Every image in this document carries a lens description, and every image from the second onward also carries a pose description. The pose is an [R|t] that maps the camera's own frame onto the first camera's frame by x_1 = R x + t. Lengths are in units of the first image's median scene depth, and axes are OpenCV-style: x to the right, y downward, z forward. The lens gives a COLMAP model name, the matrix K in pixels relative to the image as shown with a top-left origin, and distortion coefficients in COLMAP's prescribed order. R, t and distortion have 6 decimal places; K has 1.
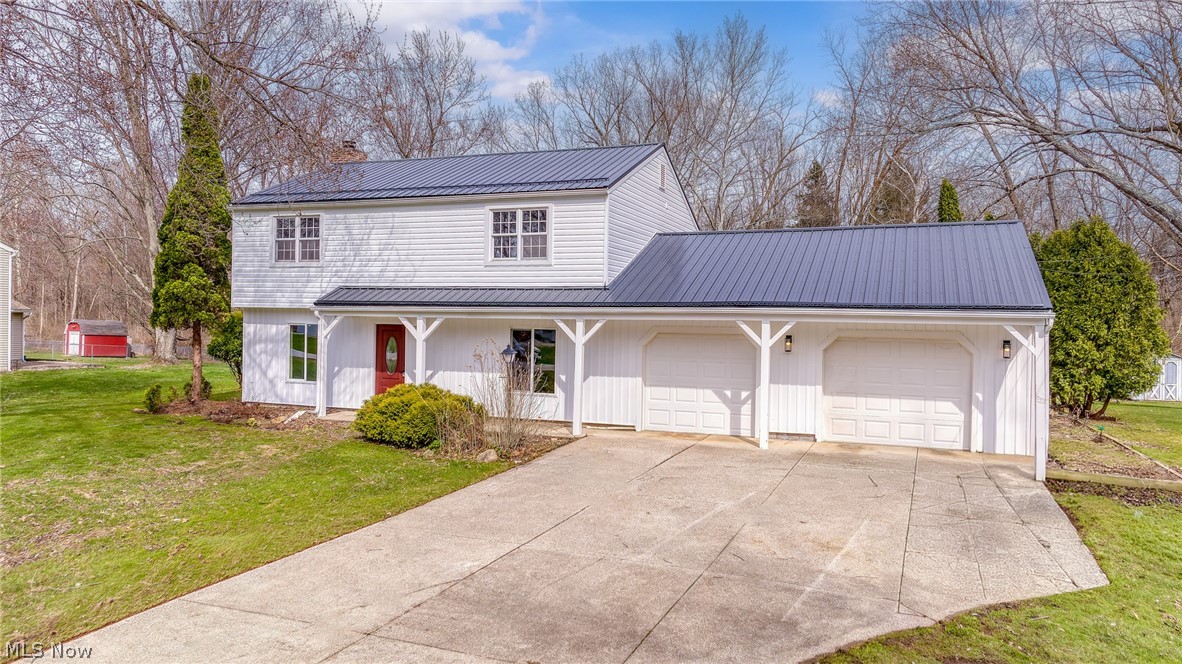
lens RADIAL K [[834.1, 0, 594.2], [0, 834.1, 335.3], [0, 0, 1]] dist [-0.008696, -0.001597]
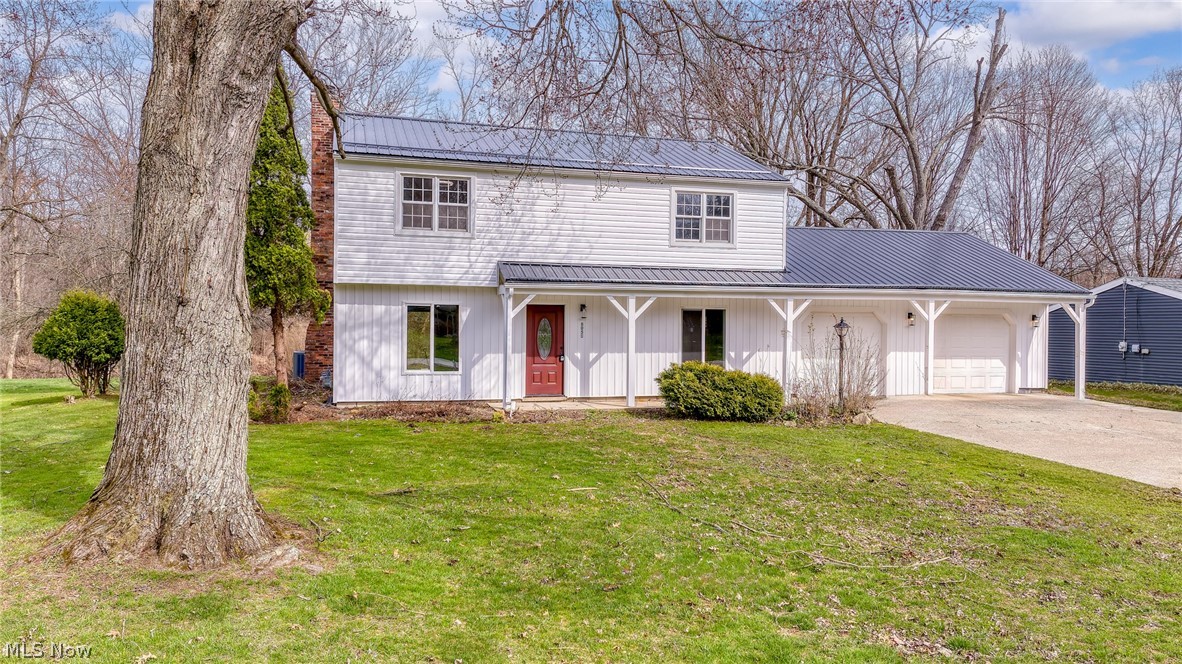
lens RADIAL K [[834.1, 0, 590.6], [0, 834.1, 323.6], [0, 0, 1]] dist [-0.008696, -0.001597]
pose [[0.794161, -0.008411, 0.607649, -0.818956], [0.013956, 0.999893, -0.004399, 0.013766], [-0.607547, 0.011974, 0.794193, 0.253805]]
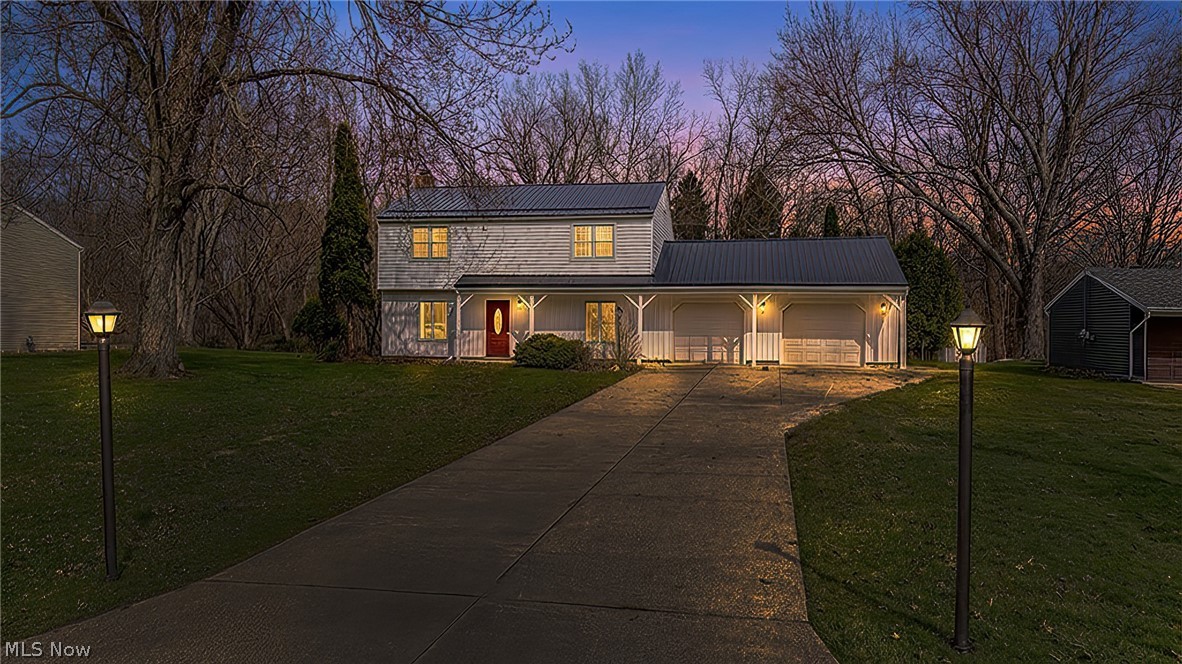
lens RADIAL K [[834.1, 0, 587.1], [0, 834.1, 336.8], [0, 0, 1]] dist [-0.008696, -0.001597]
pose [[0.985585, -0.009628, 0.168906, -0.362876], [0.009010, 0.999950, 0.004423, 0.050894], [-0.168940, -0.002838, 0.985622, -0.547731]]
